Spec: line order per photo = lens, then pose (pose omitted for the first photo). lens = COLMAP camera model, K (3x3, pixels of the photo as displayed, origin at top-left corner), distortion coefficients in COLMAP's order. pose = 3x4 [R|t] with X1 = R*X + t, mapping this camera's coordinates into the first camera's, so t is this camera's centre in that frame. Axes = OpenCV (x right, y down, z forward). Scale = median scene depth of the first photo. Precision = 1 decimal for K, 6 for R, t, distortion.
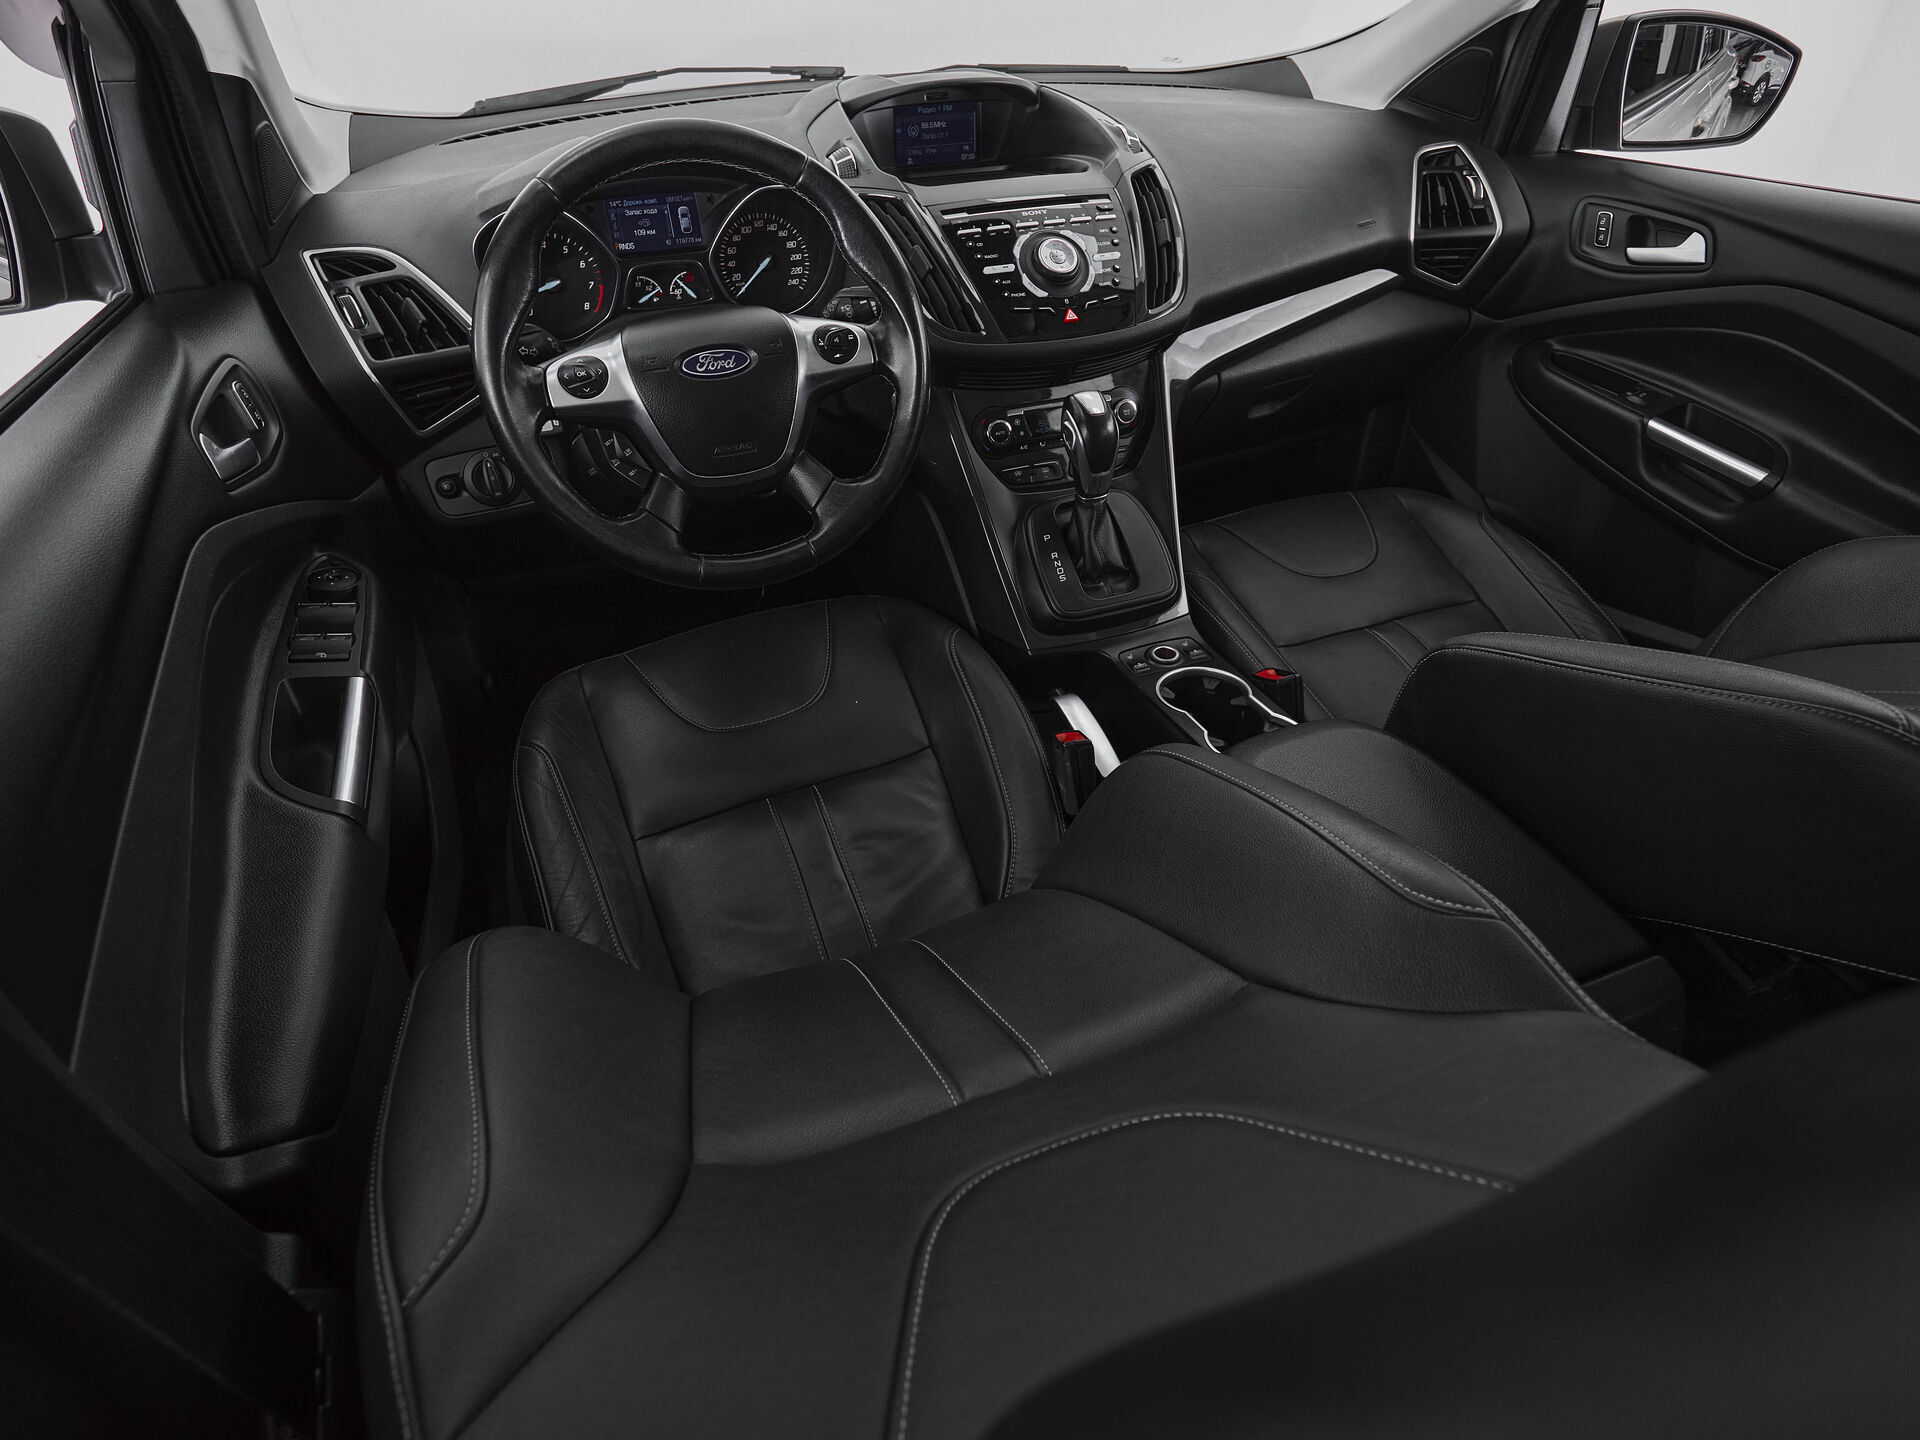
lens RADIAL K [[1049.6, 0, 956.4], [0, 1049.6, 715.5], [0, 0, 1]] dist [-0.000185, -0.003438]
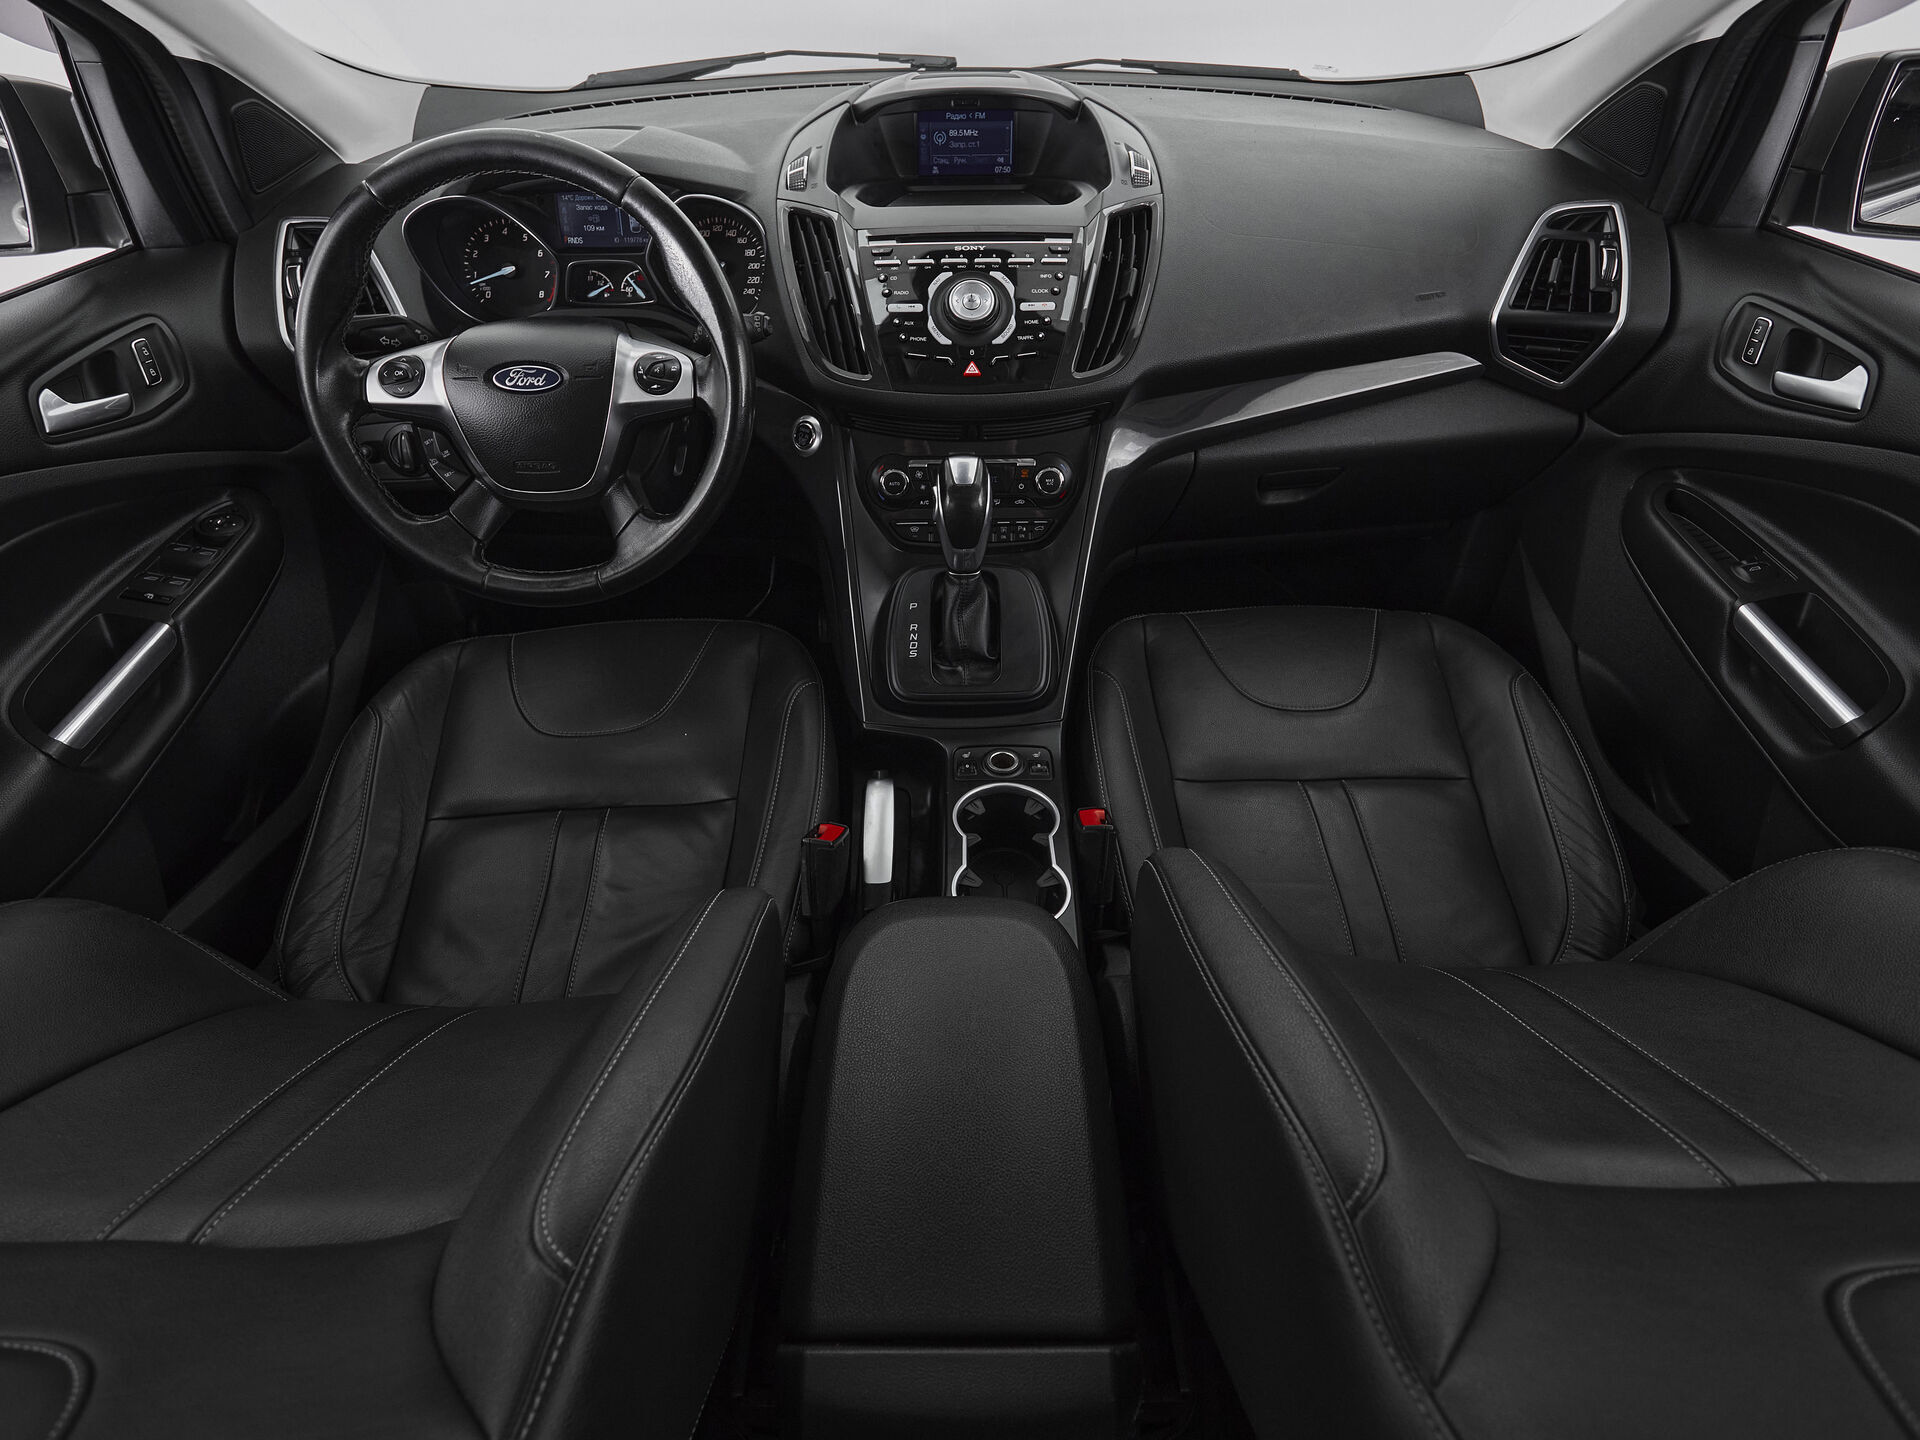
lens RADIAL K [[1049.6, 0, 944.1], [0, 1049.6, 717.2], [0, 0, 1]] dist [-0.000185, -0.003438]
pose [[0.934430, 0.226037, -0.275222, 0.379522], [-0.216679, 0.974119, 0.064368, -0.138018], [0.282648, -0.000513, 0.959224, 0.130713]]
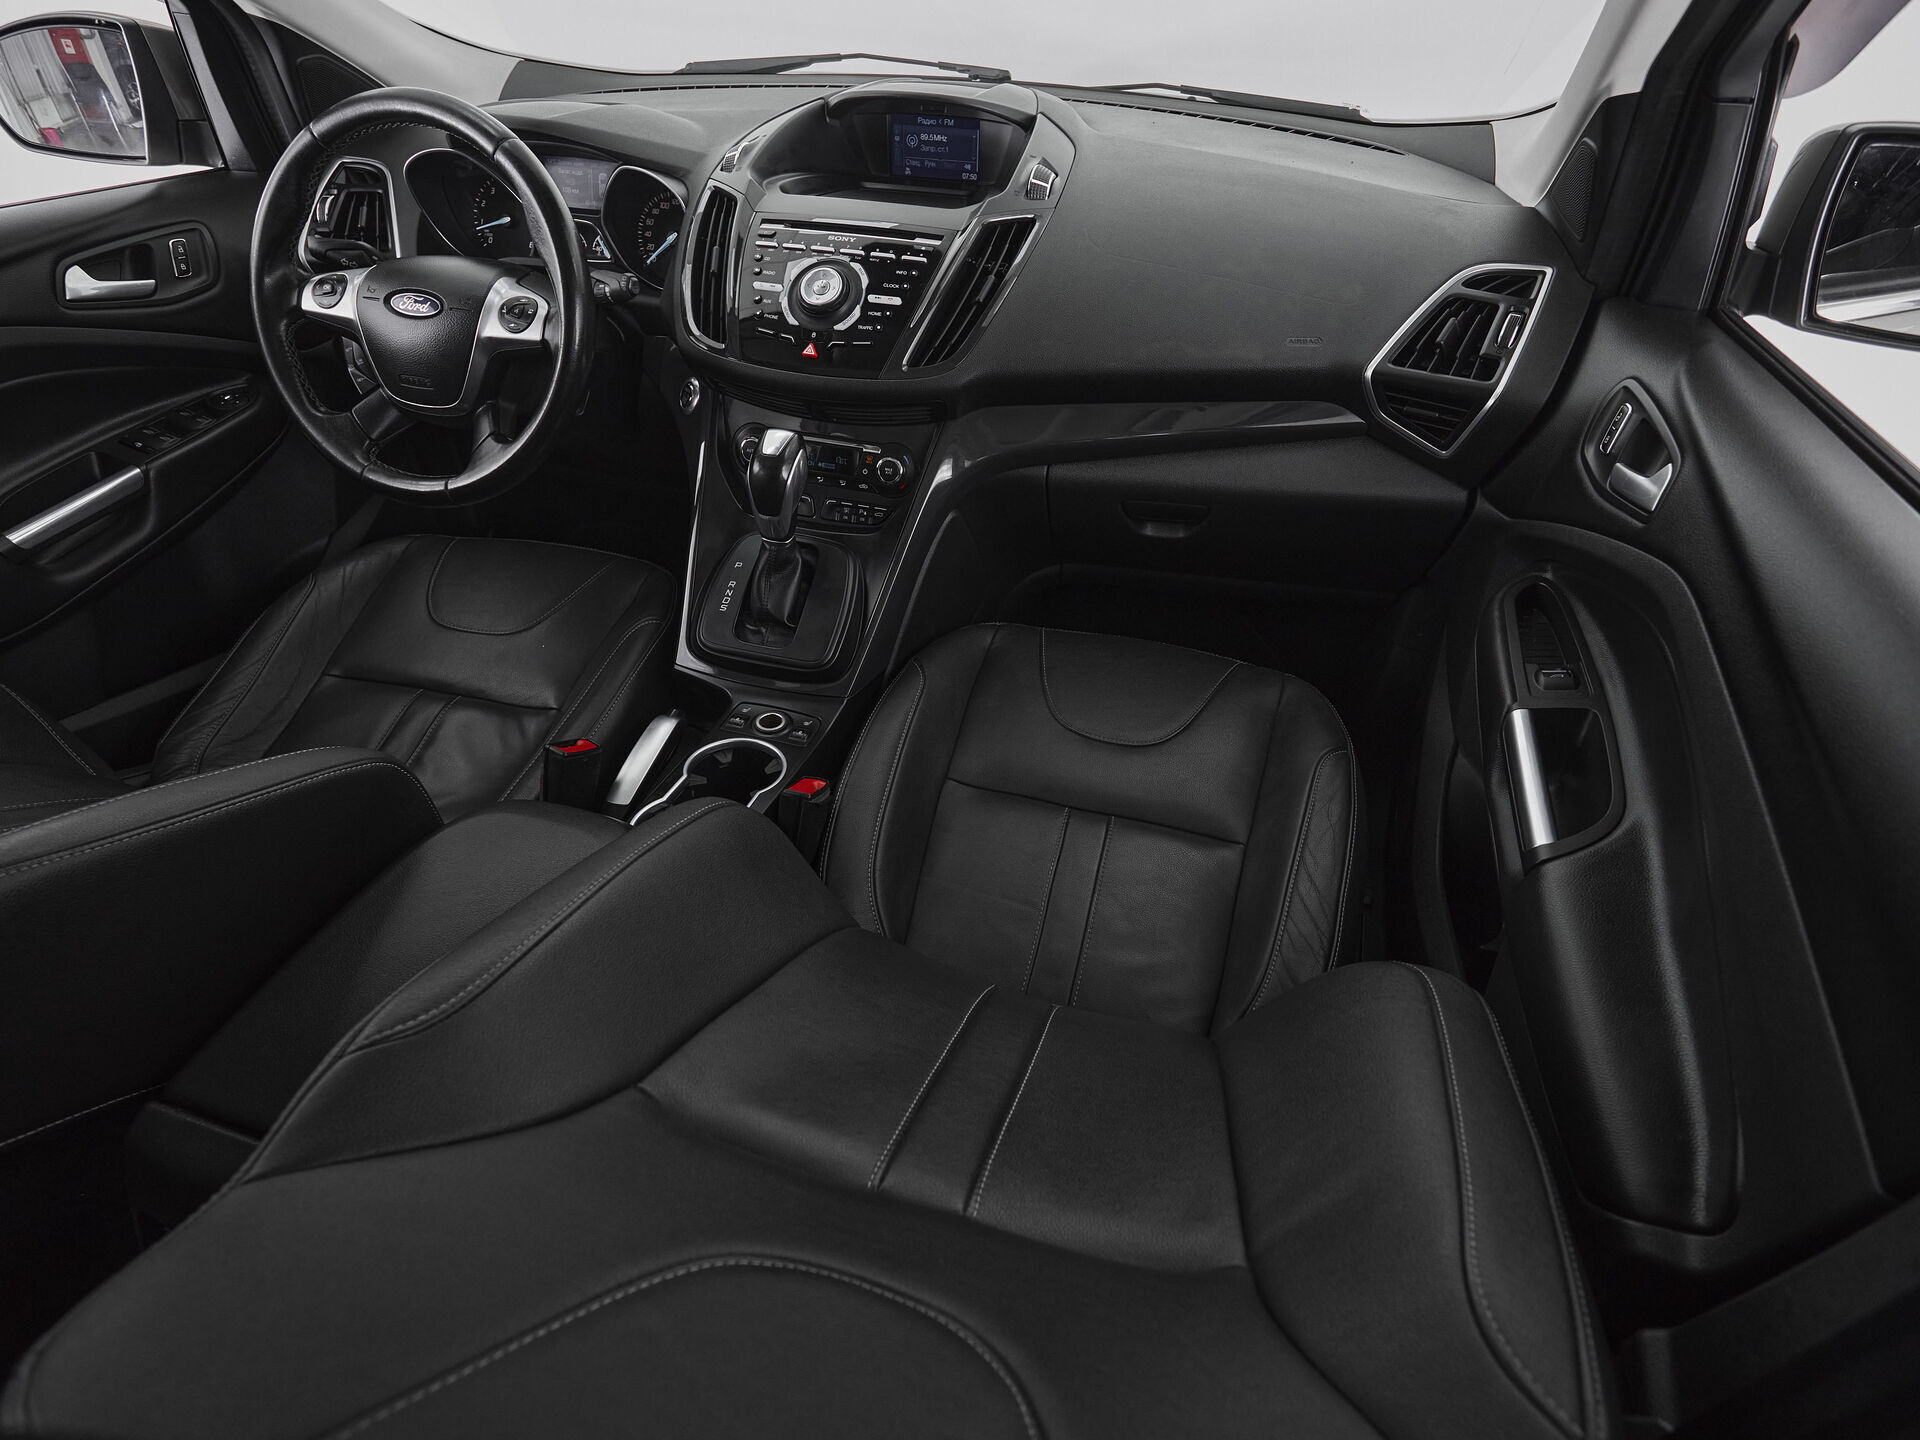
lens RADIAL K [[1049.6, 0, 951.4], [0, 1049.6, 723.0], [0, 0, 1]] dist [-0.000185, -0.003438]
pose [[0.790111, 0.400904, -0.463681, 0.742979], [-0.393370, 0.911773, 0.118029, -0.225178], [0.470090, 0.089142, 0.878105, 0.248221]]
